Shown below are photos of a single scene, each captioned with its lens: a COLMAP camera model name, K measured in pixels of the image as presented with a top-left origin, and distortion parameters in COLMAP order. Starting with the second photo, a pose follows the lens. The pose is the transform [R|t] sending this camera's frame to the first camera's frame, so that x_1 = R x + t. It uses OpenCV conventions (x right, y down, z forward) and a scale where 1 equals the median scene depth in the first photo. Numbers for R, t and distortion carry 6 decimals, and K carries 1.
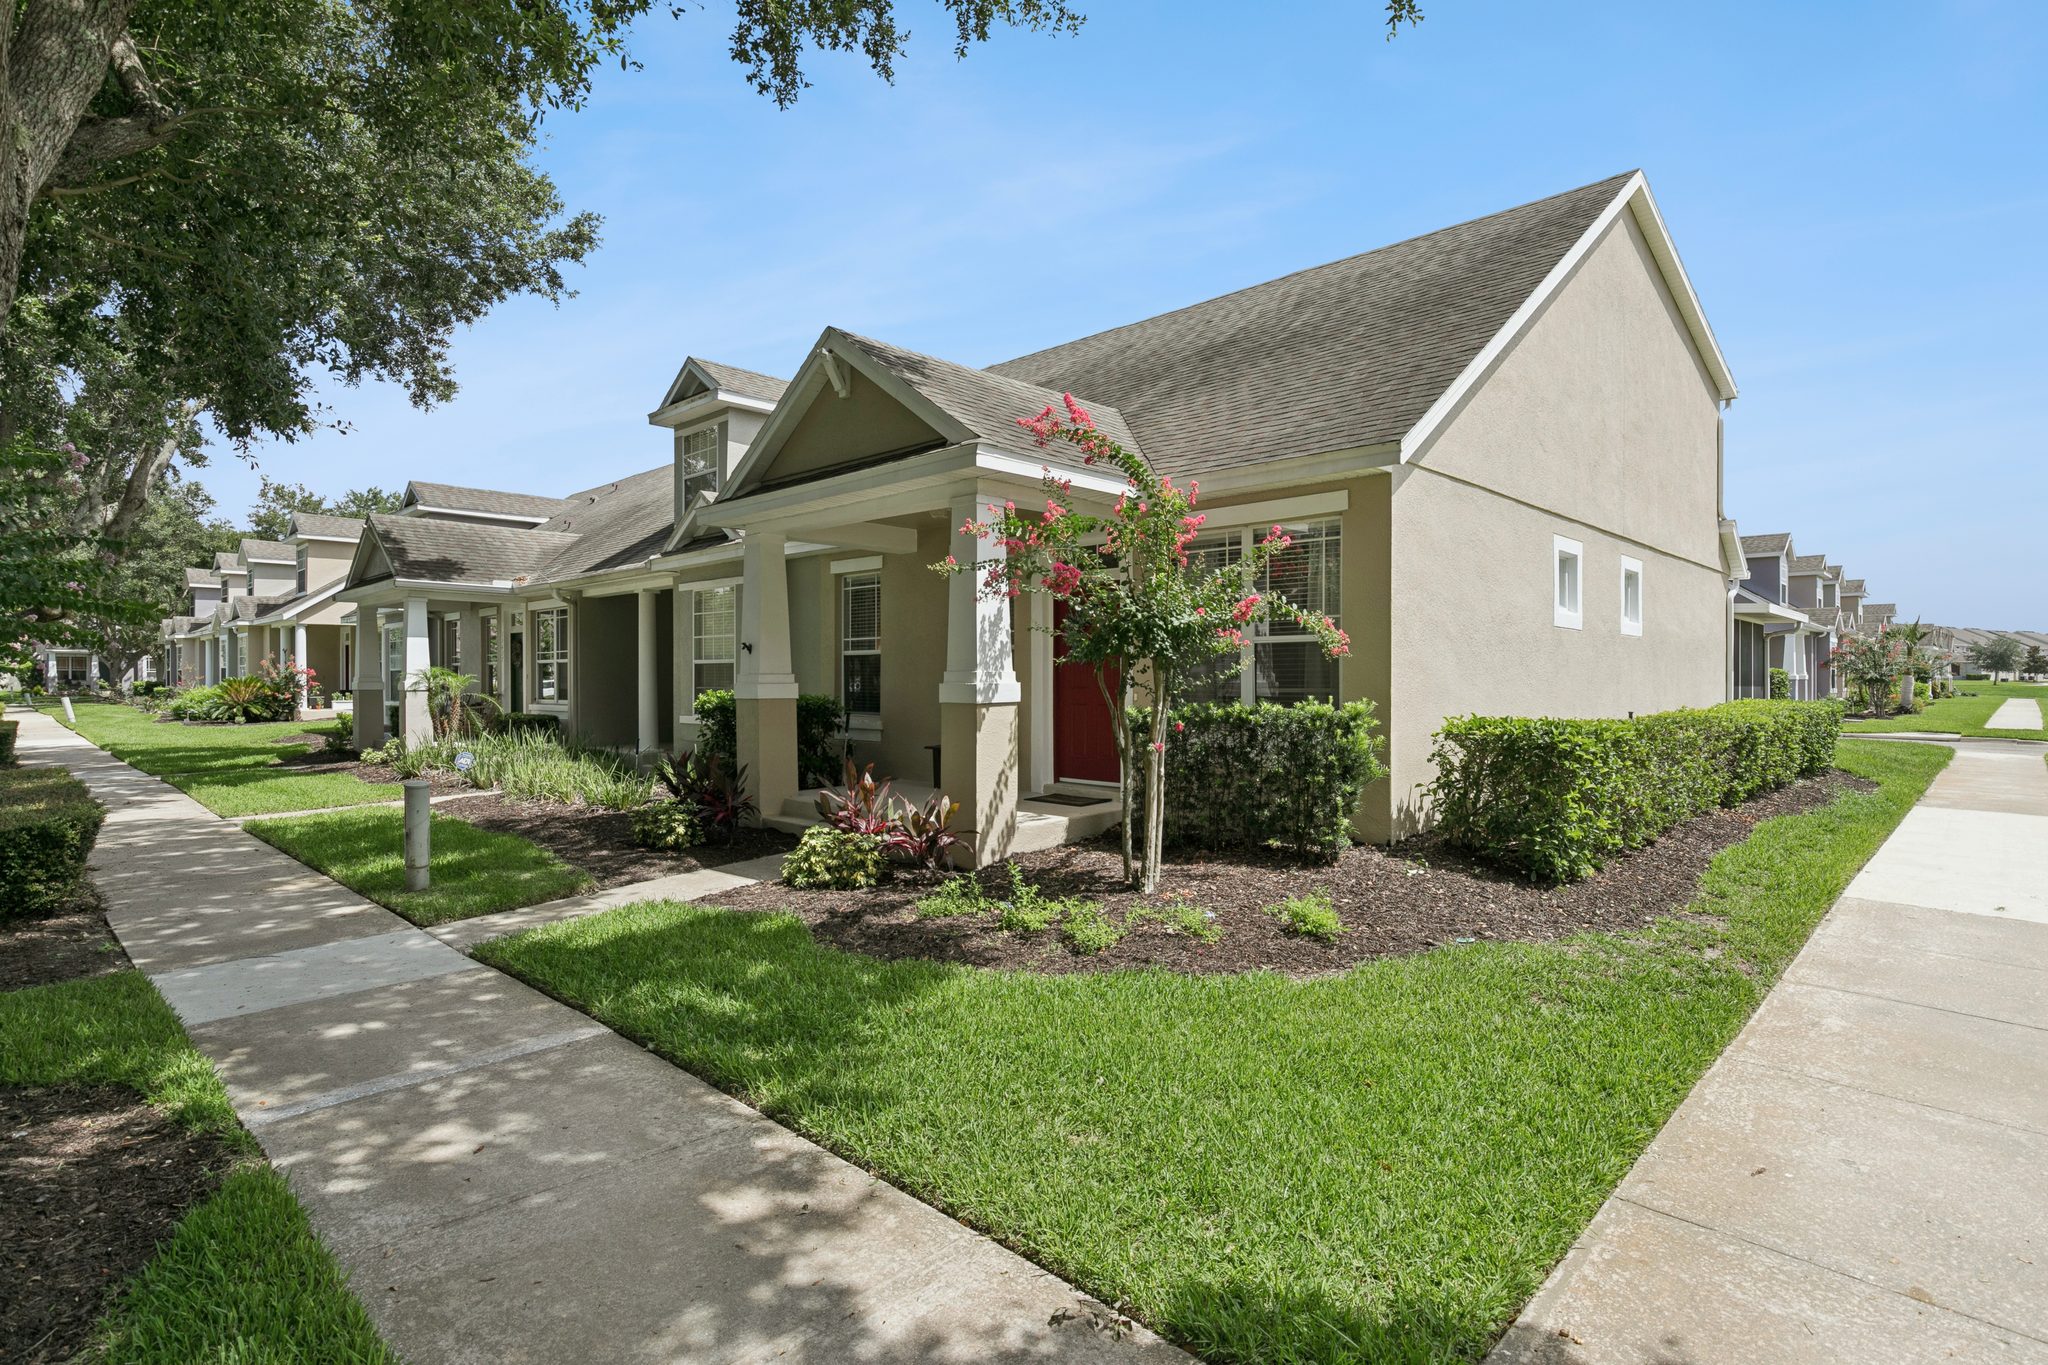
lens RADIAL K [[1028.7, 0, 1038.3], [0, 1028.7, 681.1], [0, 0, 1]] dist [0.004935, 0.000170]
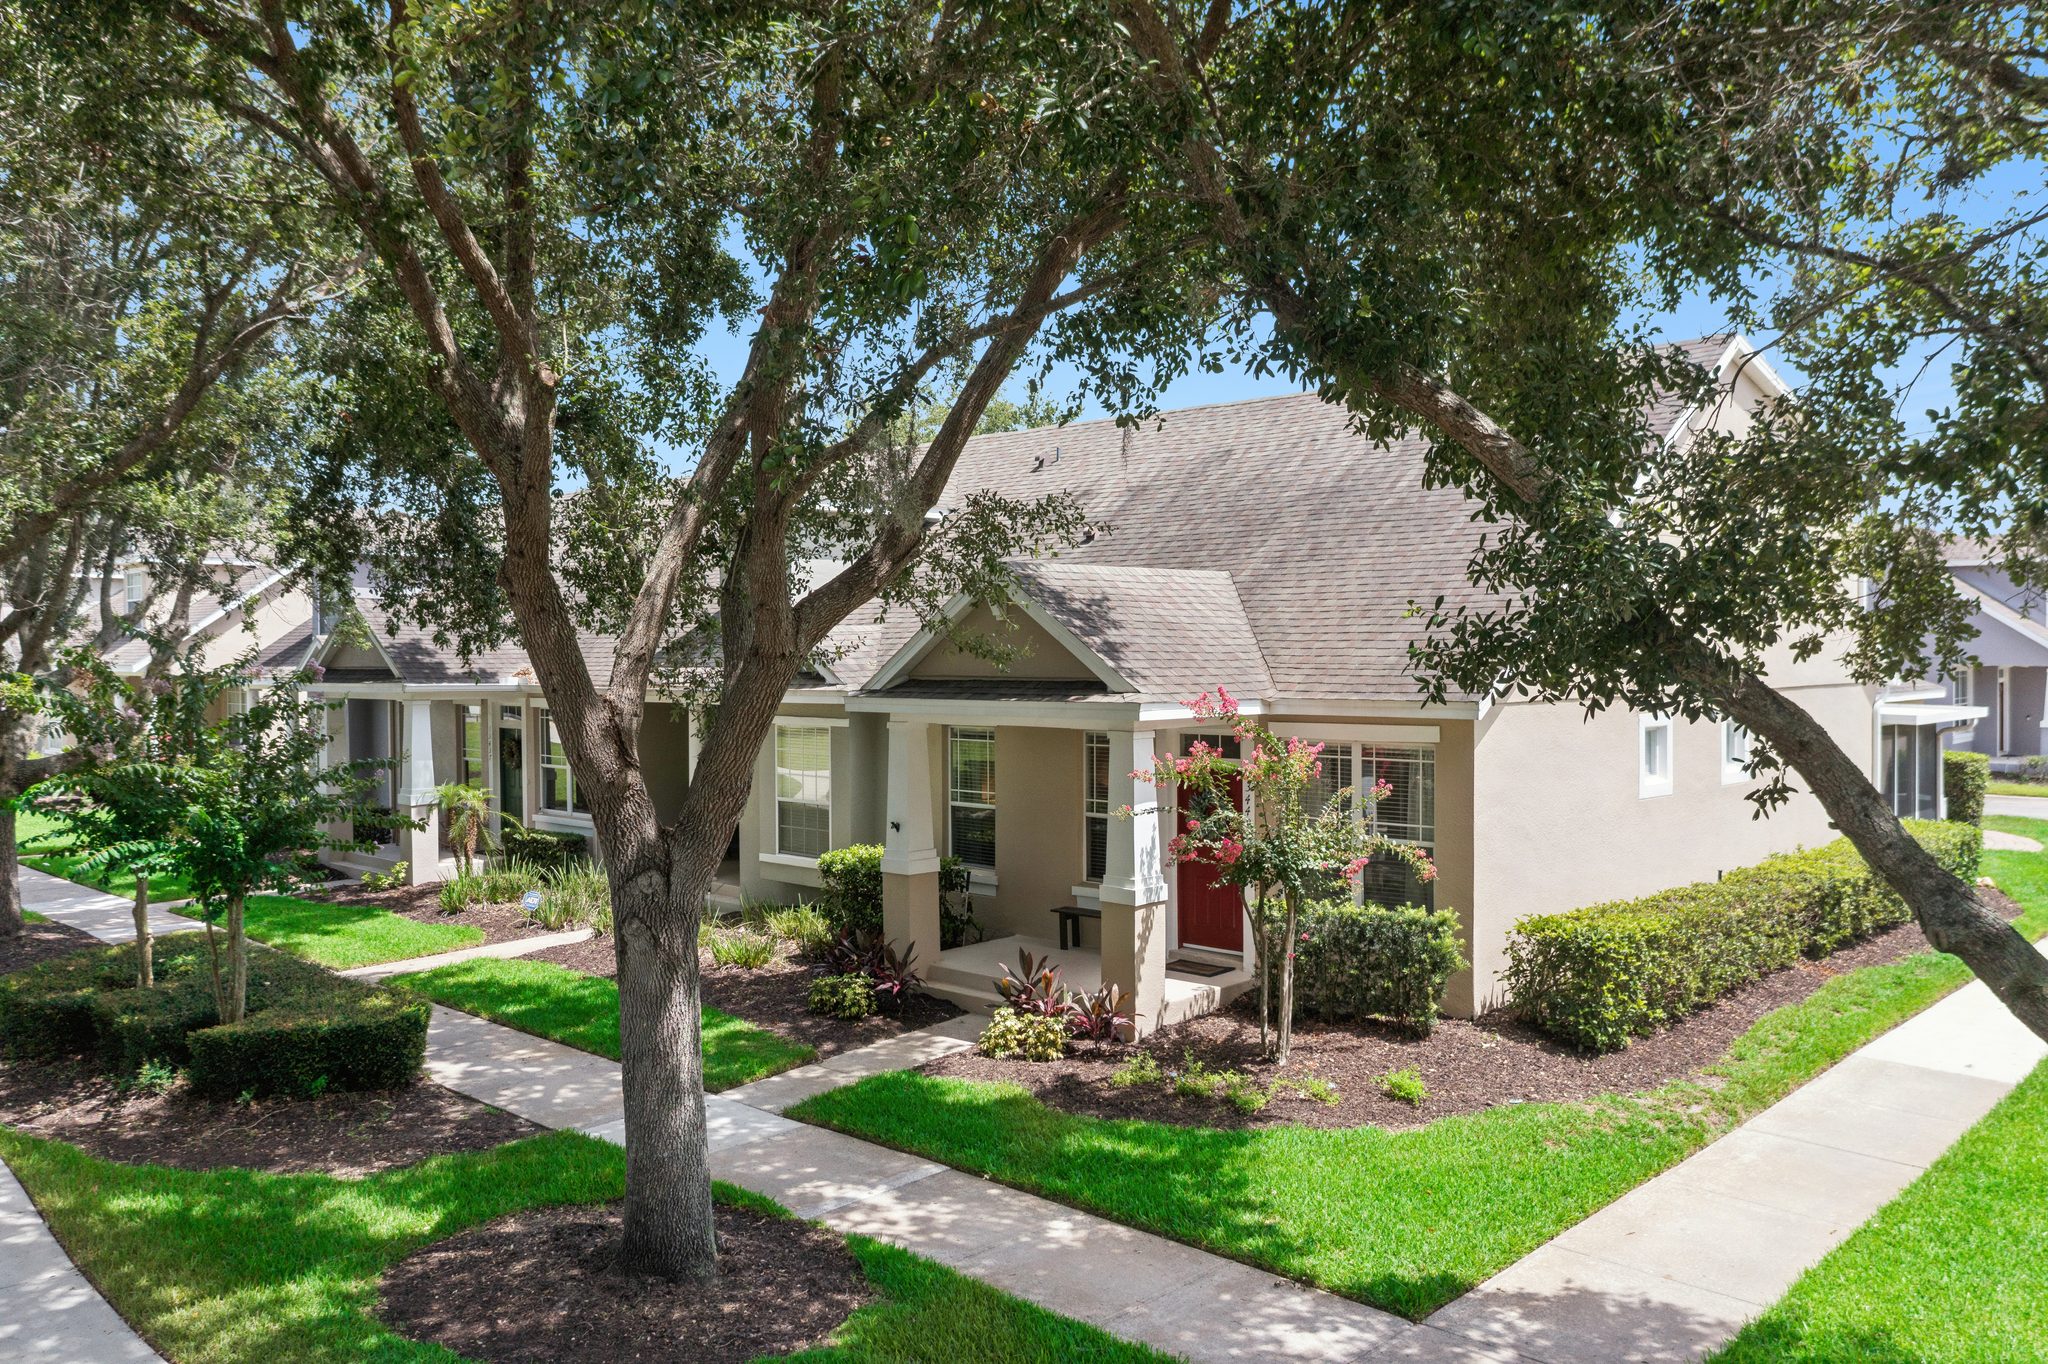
lens RADIAL K [[1623.7, 0, 1024.0], [0, 1623.7, 682.0], [0, 0, 1]] dist [-0.011012, -0.001189]
pose [[0.999982, -0.005703, 0.001946, -0.207814], [0.005662, 0.999777, 0.020367, -0.303351], [-0.002061, -0.020356, 0.999791, -0.981023]]
